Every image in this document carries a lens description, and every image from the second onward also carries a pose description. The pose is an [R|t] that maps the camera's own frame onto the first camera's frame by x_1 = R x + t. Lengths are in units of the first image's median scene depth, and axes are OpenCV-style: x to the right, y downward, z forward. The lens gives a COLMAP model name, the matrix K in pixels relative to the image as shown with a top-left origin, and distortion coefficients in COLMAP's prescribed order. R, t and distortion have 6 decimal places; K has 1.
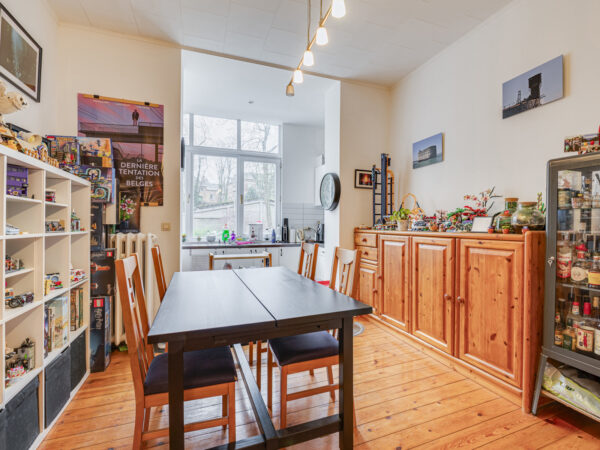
lens RADIAL K [[279.7, 0, 301.3], [0, 279.7, 224.4], [0, 0, 1]] dist [-0.004697, -0.000517]
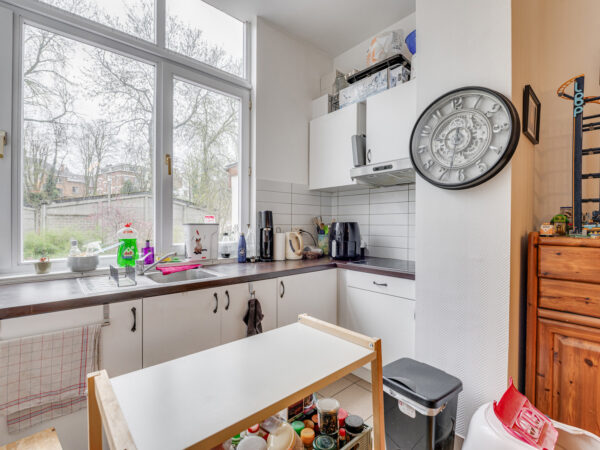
lens RADIAL K [[279.7, 0, 297.0], [0, 279.7, 223.8], [0, 0, 1]] dist [-0.004697, -0.000517]
pose [[0.934905, -0.003554, 0.354881, -0.181836], [0.001943, 0.999986, 0.004895, -0.001821], [-0.354893, -0.003886, 0.934899, 0.533379]]
